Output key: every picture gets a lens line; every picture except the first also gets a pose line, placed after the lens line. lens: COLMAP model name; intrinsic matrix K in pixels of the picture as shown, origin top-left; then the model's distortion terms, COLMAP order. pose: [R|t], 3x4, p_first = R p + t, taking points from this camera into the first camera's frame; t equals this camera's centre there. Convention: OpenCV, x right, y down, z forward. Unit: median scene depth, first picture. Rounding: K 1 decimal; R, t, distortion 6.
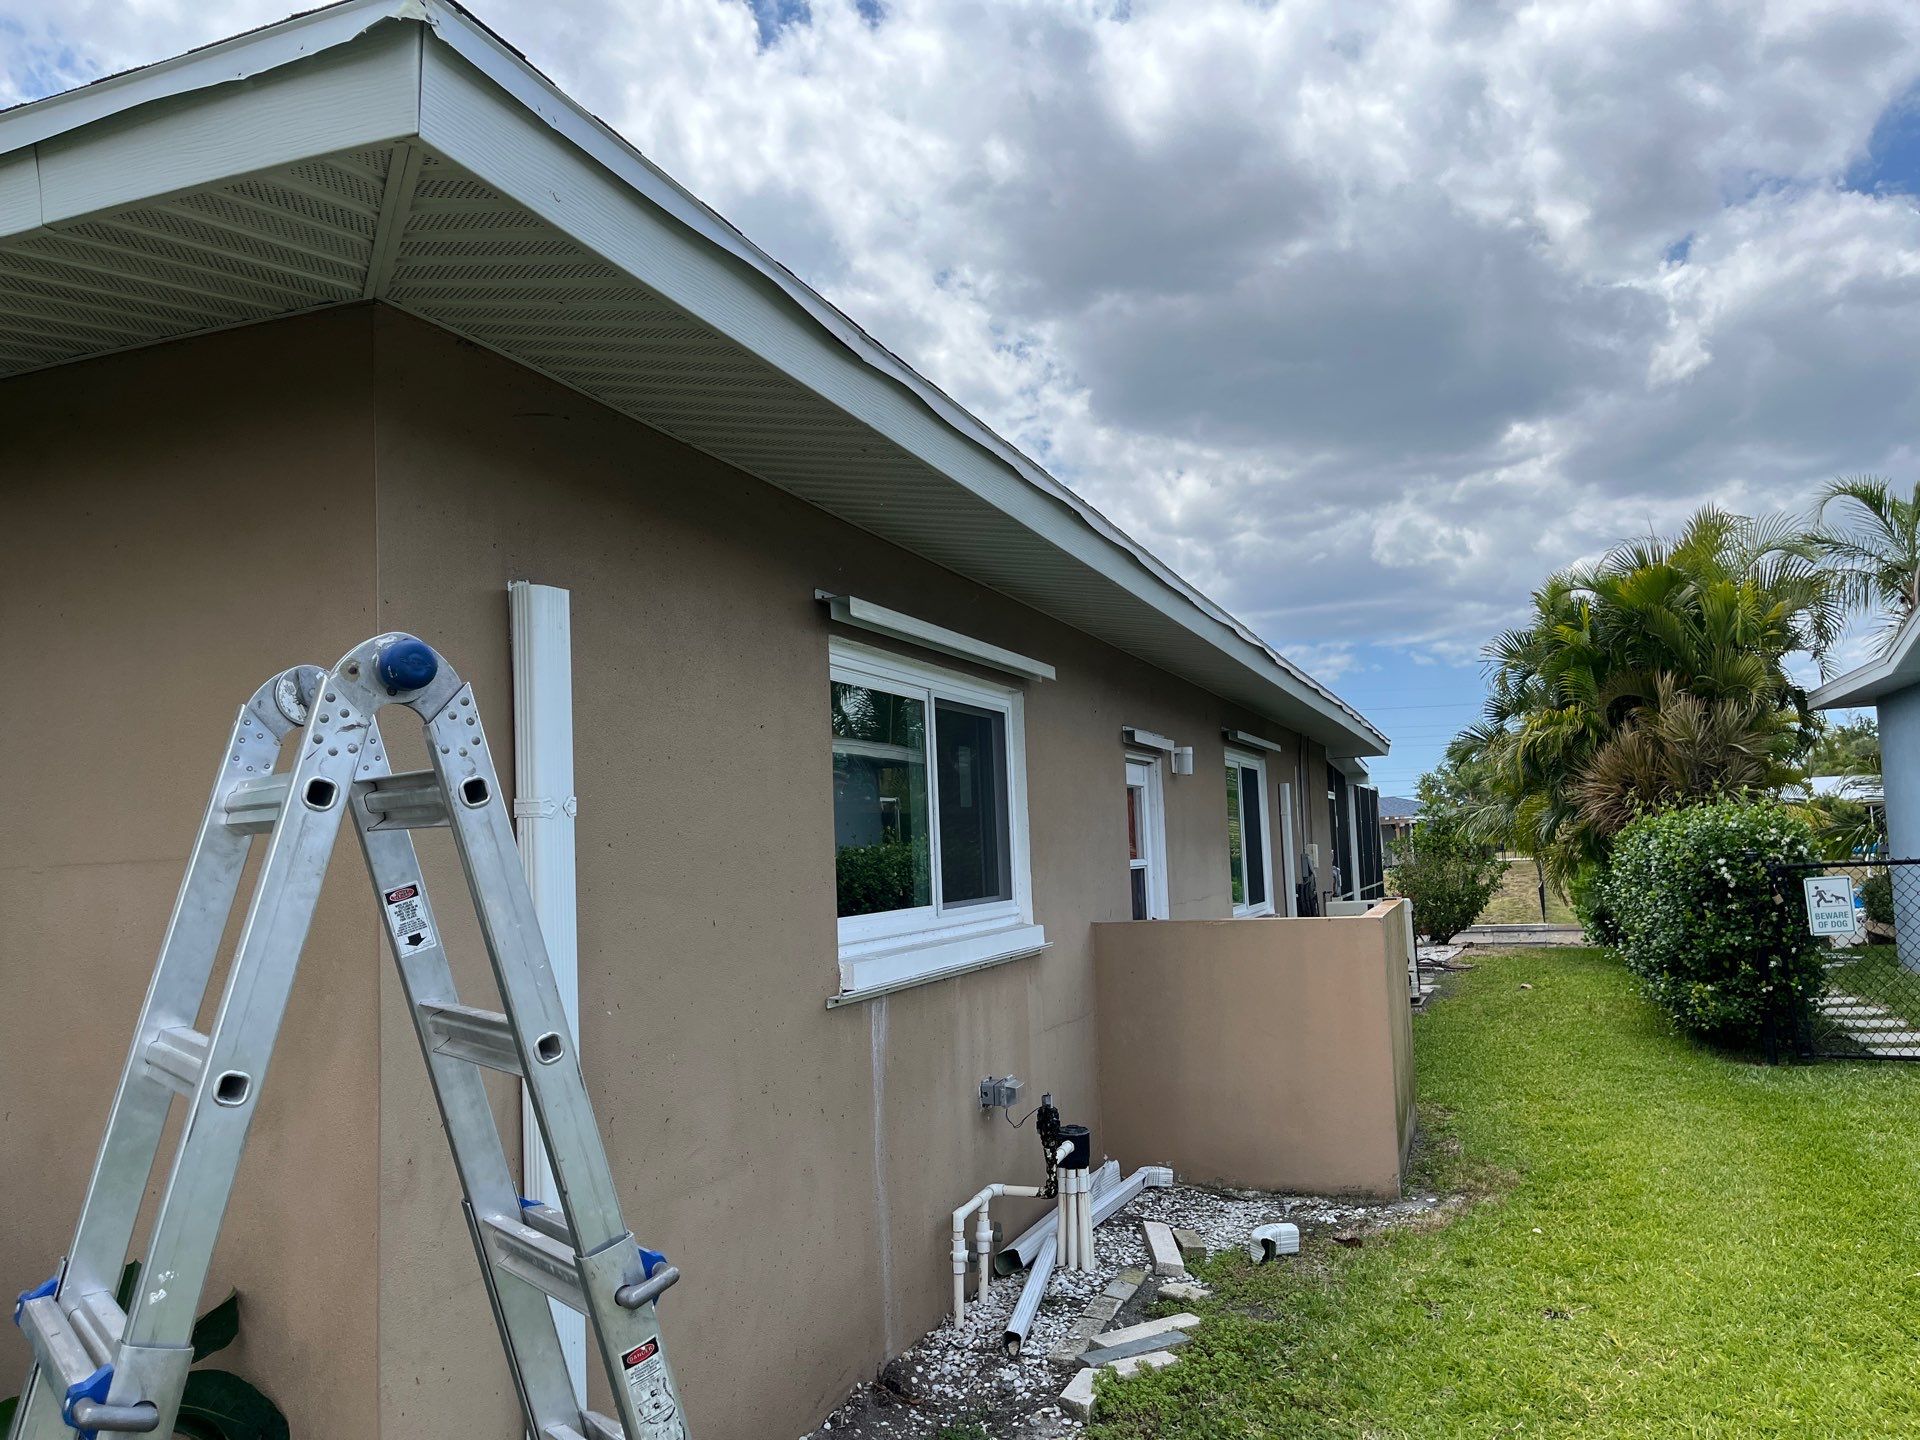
lens RADIAL K [[1443.9, 0, 953.1], [0, 1443.9, 708.7], [0, 0, 1]] dist [0.037414, -0.032286]
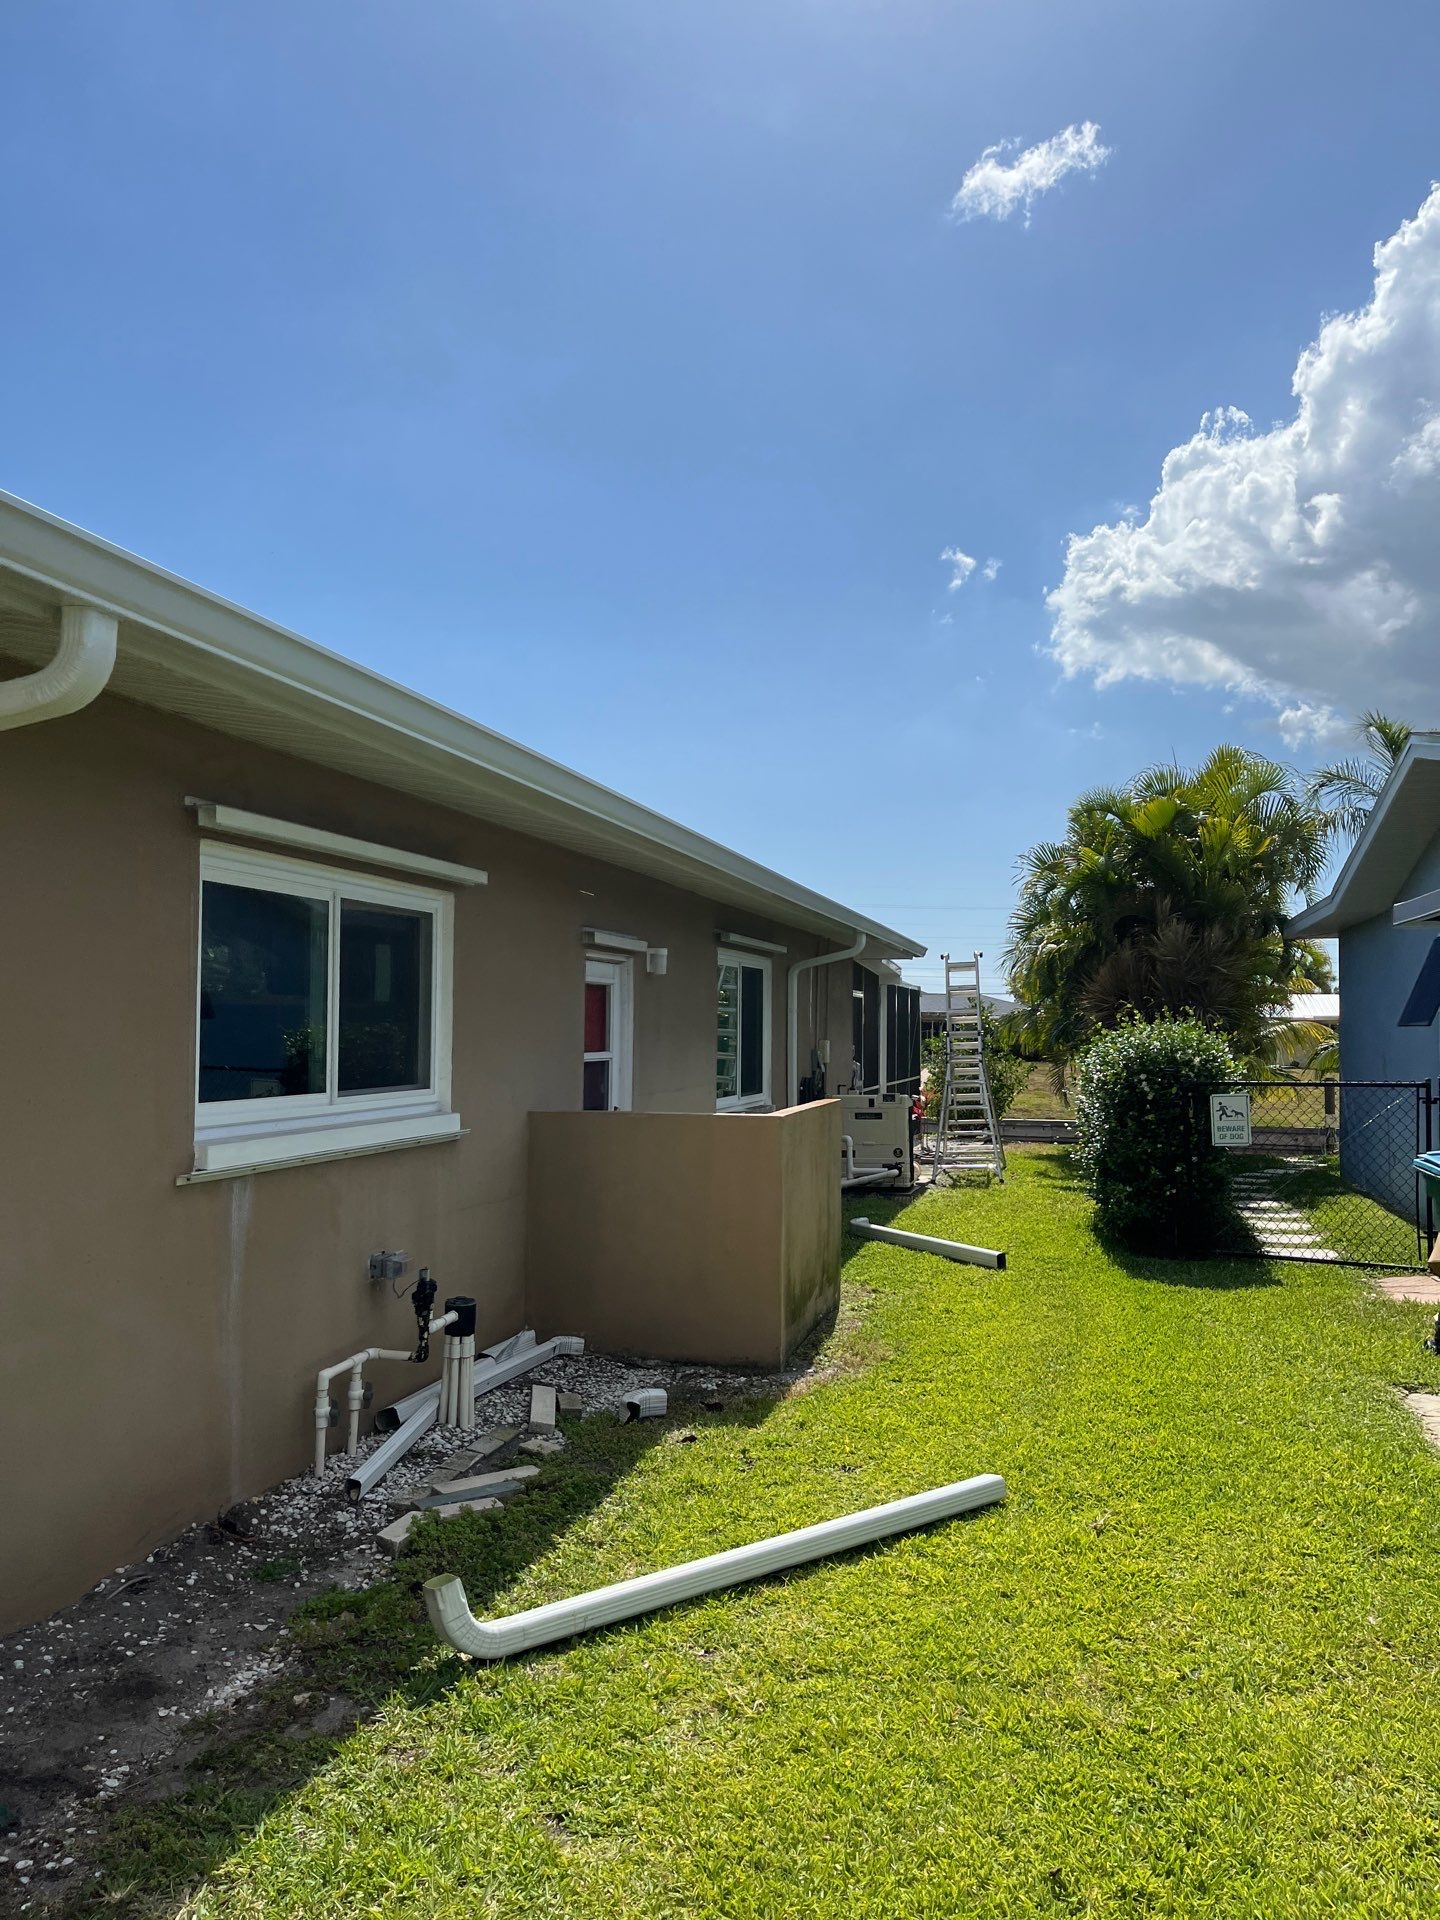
lens RADIAL K [[1441.4, 0, 721.9], [0, 1441.4, 970.4], [0, 0, 1]] dist [0.061222, -0.082534]
pose [[0.993121, 0.051313, 0.105252, 0.146619], [-0.057371, 0.996817, 0.055356, -0.027989], [-0.102077, -0.061014, 0.992904, -0.083405]]
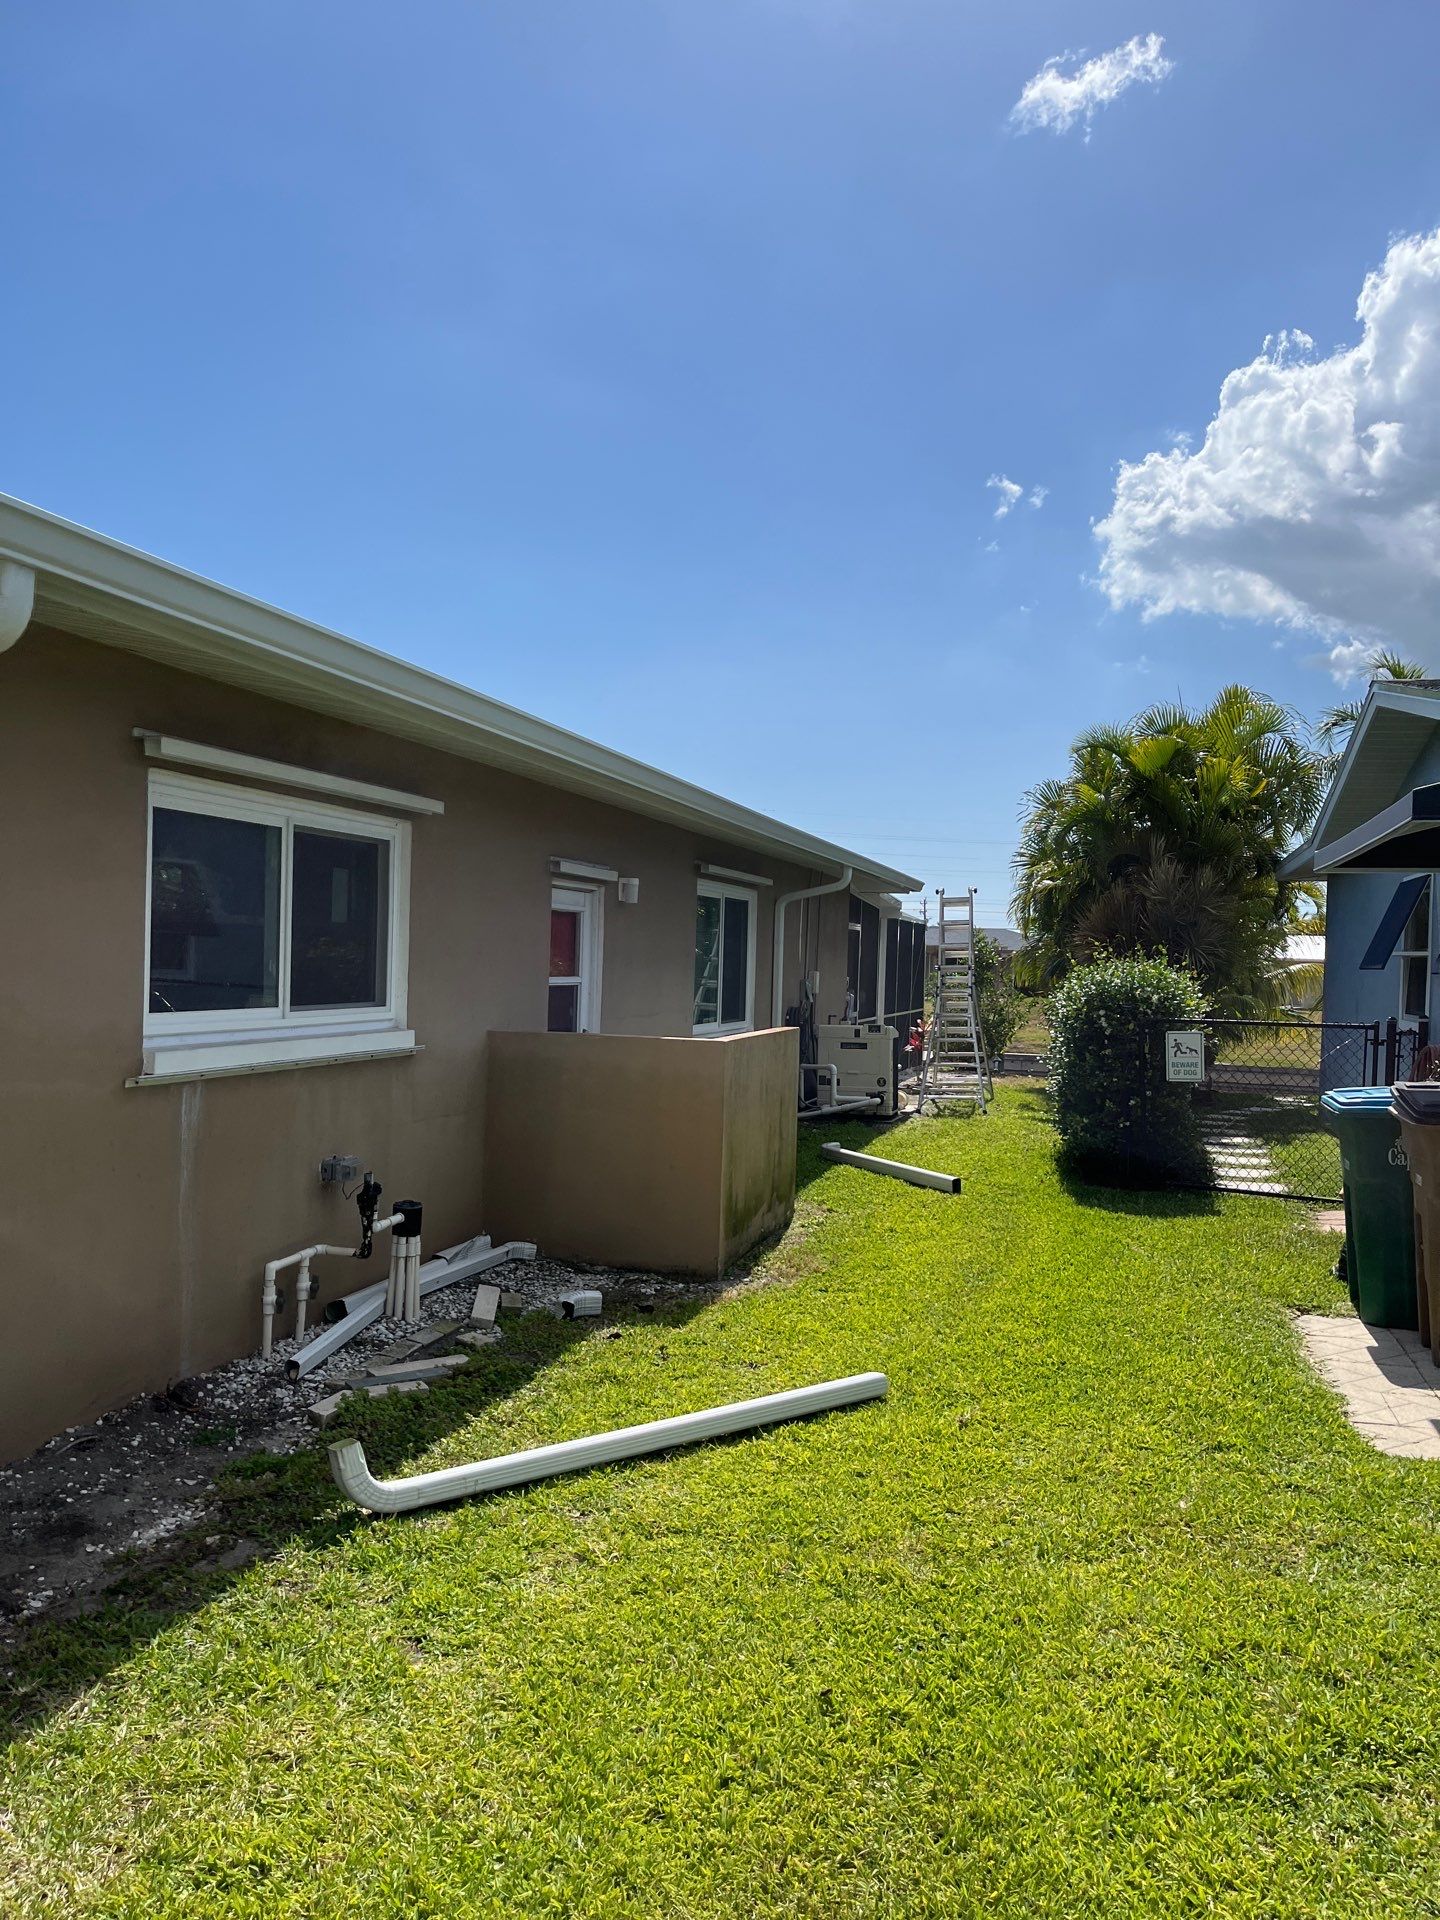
lens RADIAL K [[1441.4, 0, 716.7], [0, 1441.4, 965.2], [0, 0, 1]] dist [0.061222, -0.082534]
pose [[0.994426, 0.068578, 0.080092, 0.218043], [-0.076611, 0.991834, 0.101962, -0.037511], [-0.072446, -0.107529, 0.991559, -0.150139]]
